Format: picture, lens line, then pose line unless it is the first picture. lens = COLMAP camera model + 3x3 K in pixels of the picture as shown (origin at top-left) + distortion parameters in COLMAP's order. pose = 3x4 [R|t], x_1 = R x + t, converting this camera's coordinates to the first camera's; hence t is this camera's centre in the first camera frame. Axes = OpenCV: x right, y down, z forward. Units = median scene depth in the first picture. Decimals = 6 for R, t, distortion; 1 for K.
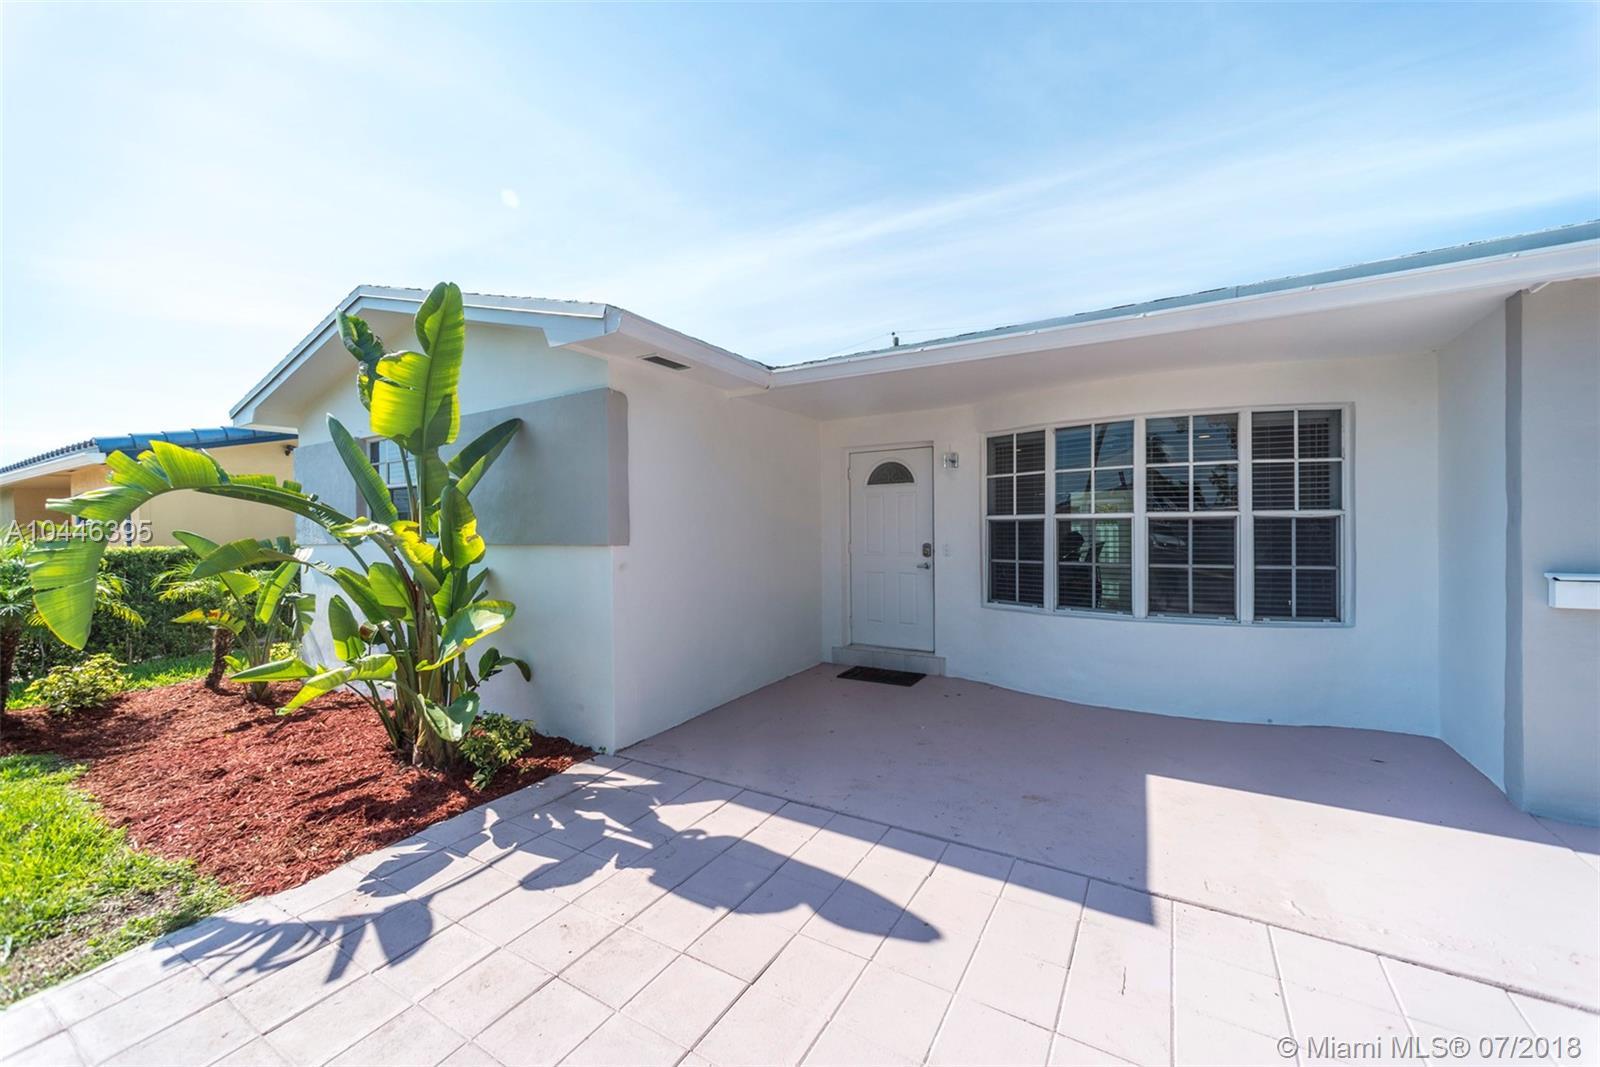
lens RADIAL K [[615.4, 0, 800.0], [0, 615.4, 533.5], [0, 0, 1]] dist [0.001594, 0.006175]
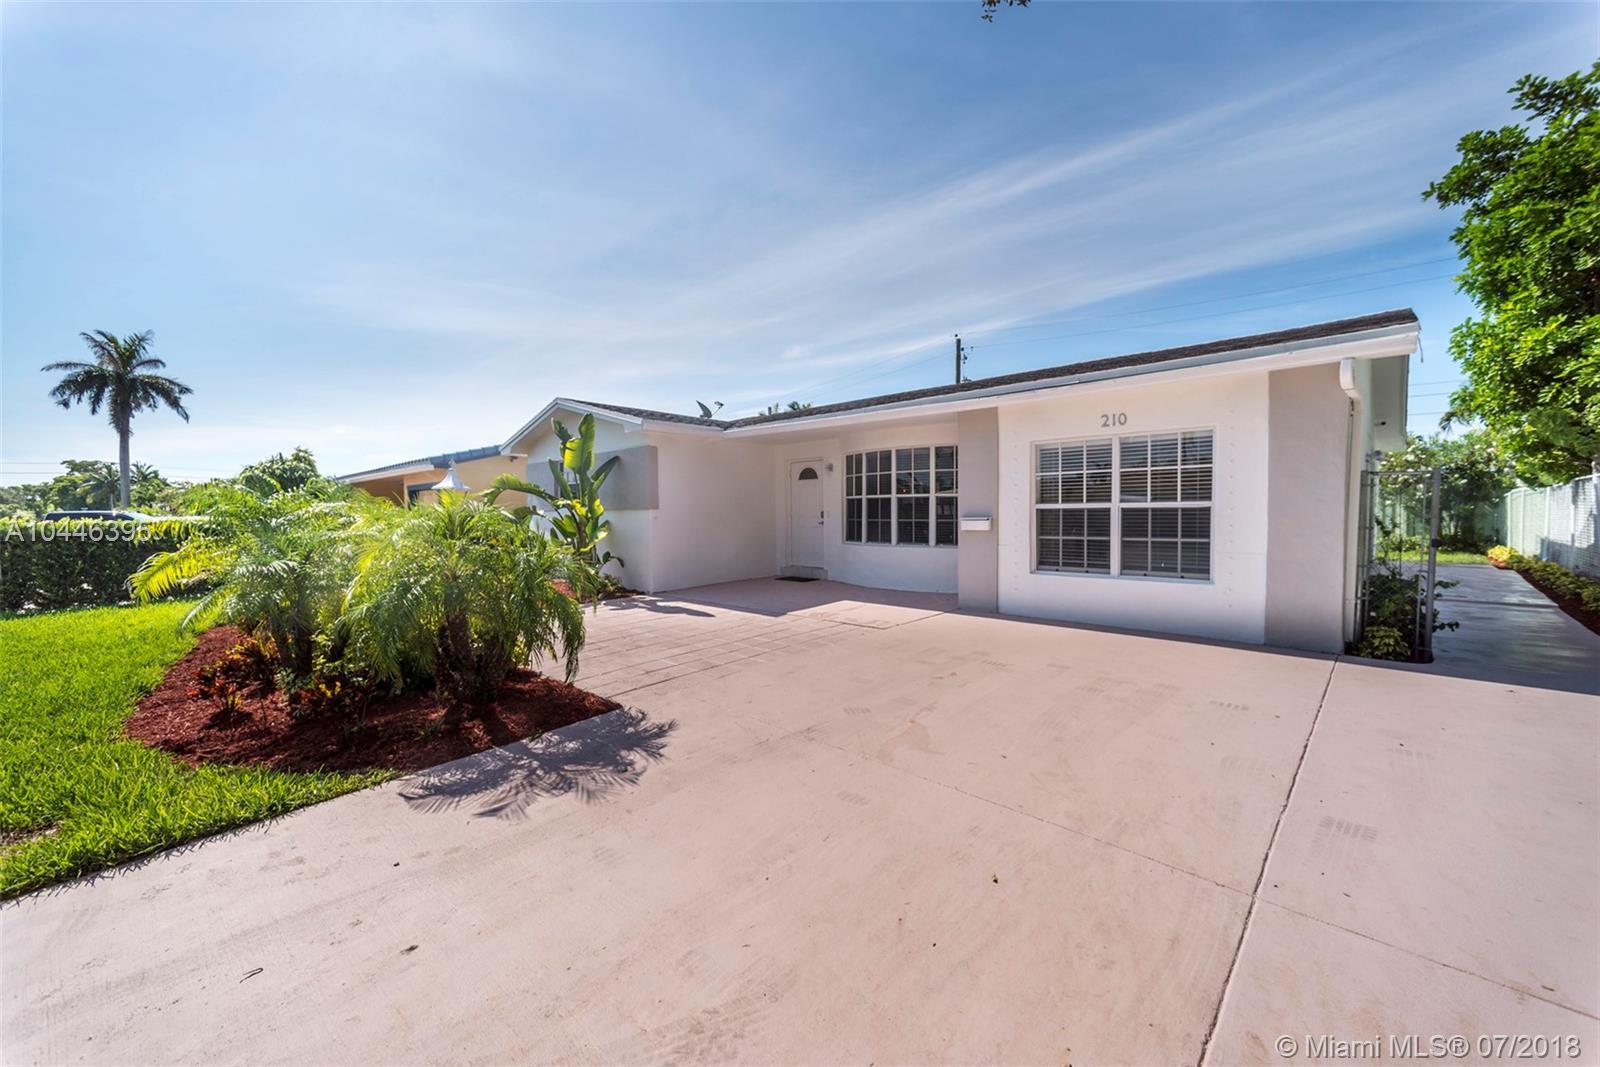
lens RADIAL K [[620.3, 0, 797.4], [0, 620.3, 531.5], [0, 0, 1]] dist [0.005967, -0.000354]
pose [[0.975807, 0.008272, -0.218478, 0.870269], [-0.002229, 0.999608, 0.027893, 0.040801], [0.218623, -0.026731, 0.975443, -1.393178]]
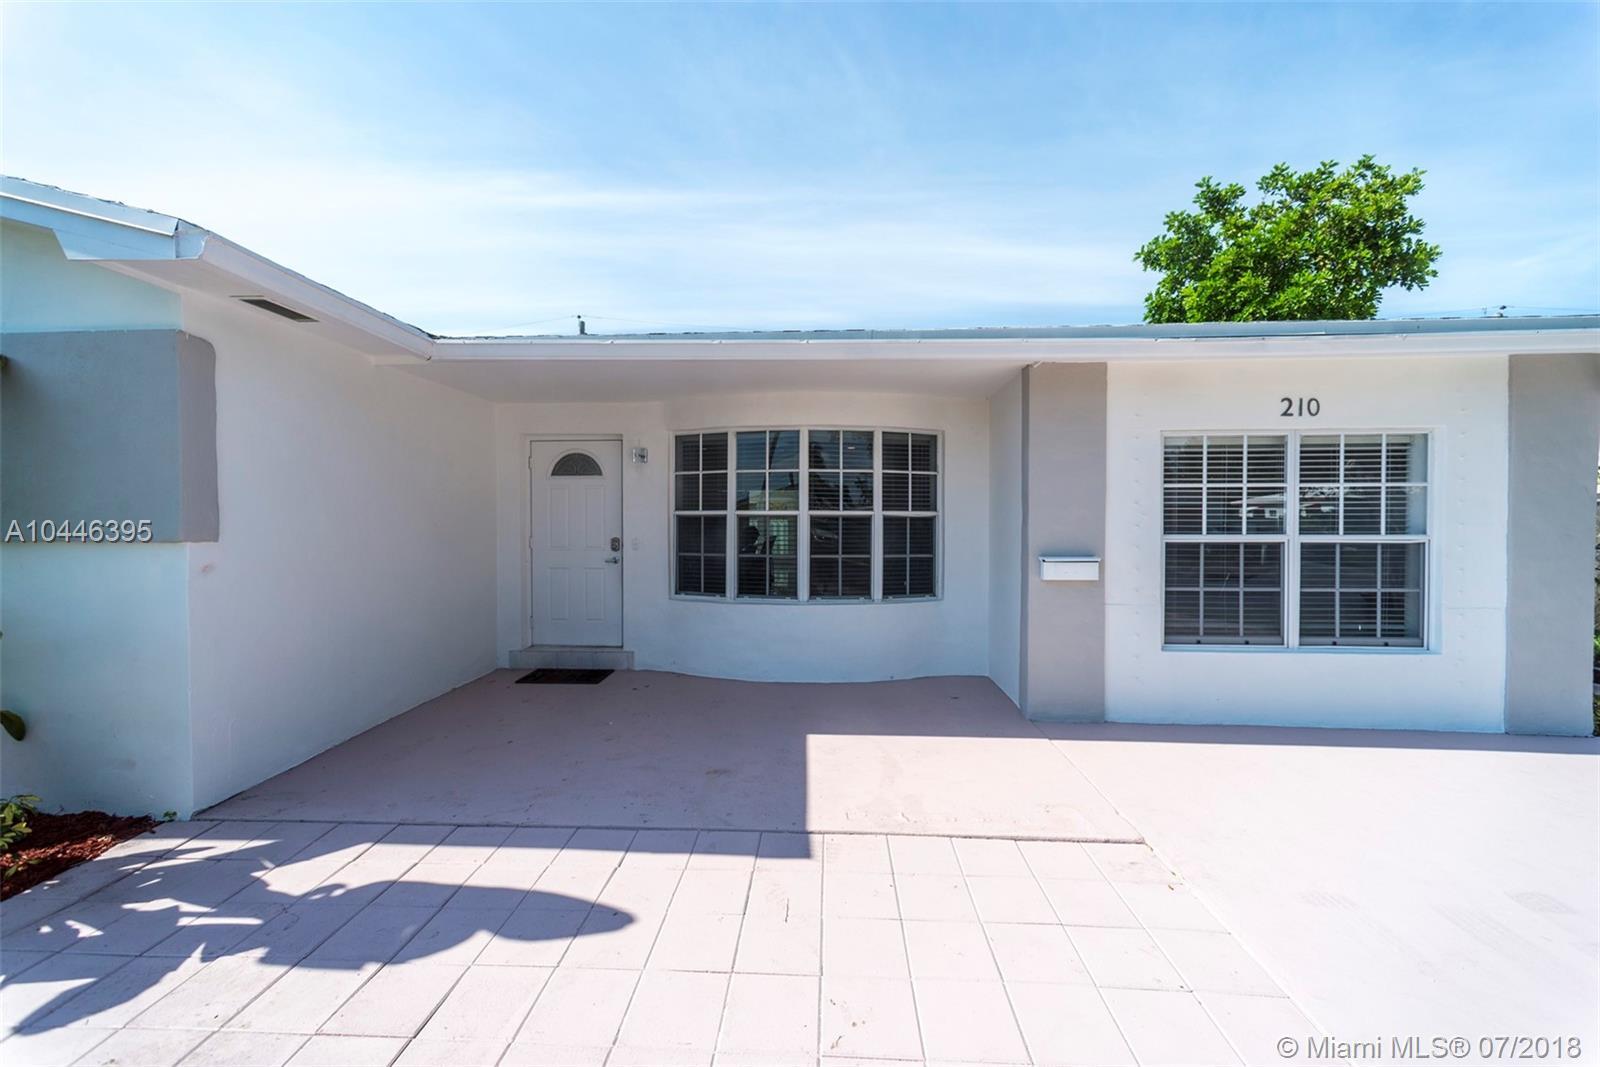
lens RADIAL K [[620.3, 0, 797.4], [0, 620.3, 531.5], [0, 0, 1]] dist [0.005967, -0.000354]
pose [[0.881394, 0.002220, 0.472377, -0.010361], [-0.005535, 0.999969, 0.005627, -0.001399], [-0.472350, -0.007574, 0.881379, -0.024461]]
